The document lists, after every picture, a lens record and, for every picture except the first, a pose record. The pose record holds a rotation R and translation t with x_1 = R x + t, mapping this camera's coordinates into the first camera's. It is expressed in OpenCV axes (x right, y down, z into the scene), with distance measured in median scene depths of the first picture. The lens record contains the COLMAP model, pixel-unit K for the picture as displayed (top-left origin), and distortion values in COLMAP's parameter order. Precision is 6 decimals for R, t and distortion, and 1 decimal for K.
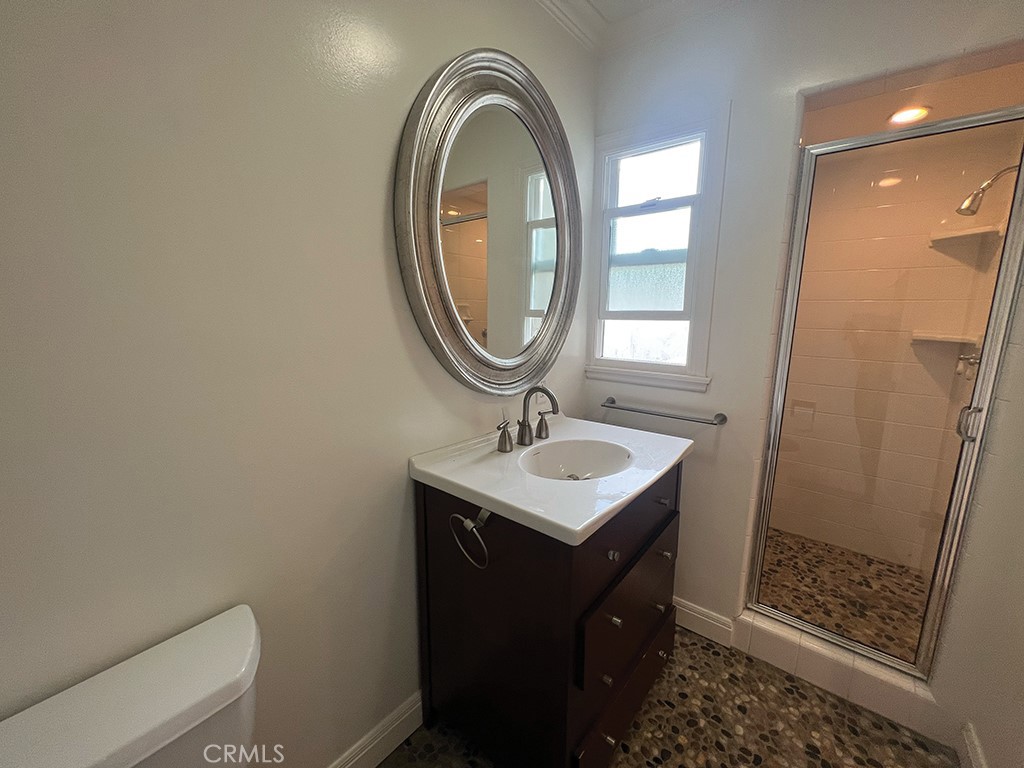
lens RADIAL K [[414.7, 0, 512.0], [0, 414.7, 384.0], [0, 0, 1]] dist [0.001719, 0.000024]
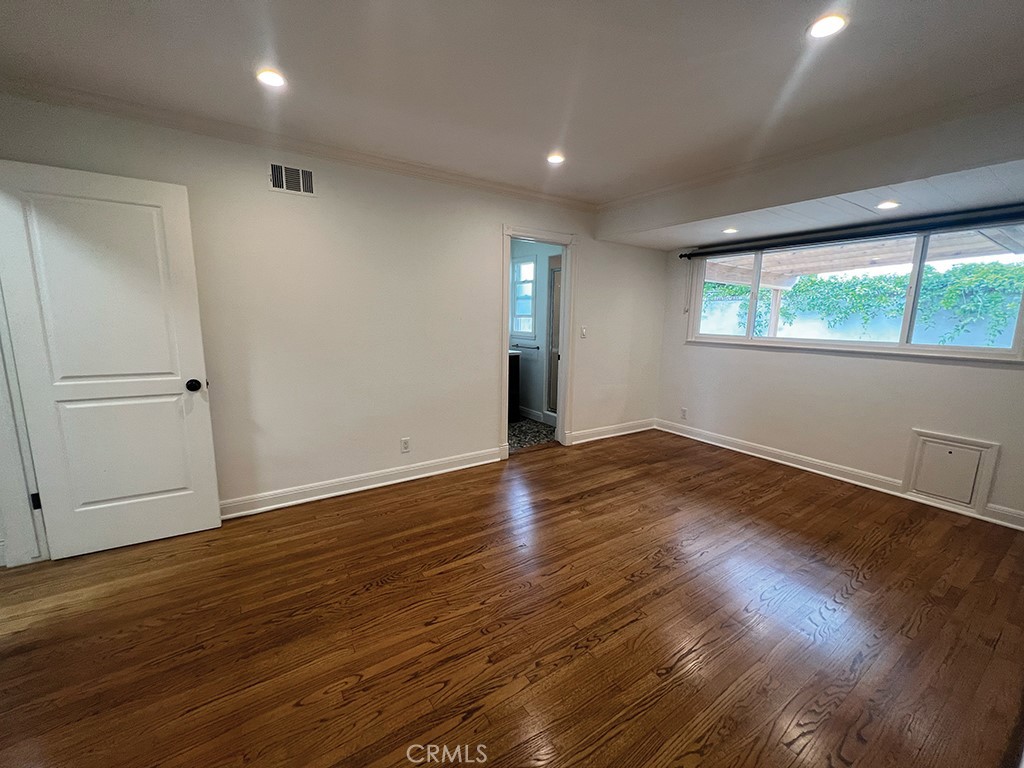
lens RADIAL K [[414.7, 0, 512.0], [0, 414.7, 384.0], [0, 0, 1]] dist [0.001719, 0.000024]
pose [[0.963132, 0.055412, -0.263260, 1.144143], [-0.061138, 0.998037, -0.013600, 0.412961], [0.261989, 0.029194, 0.964629, -2.120744]]
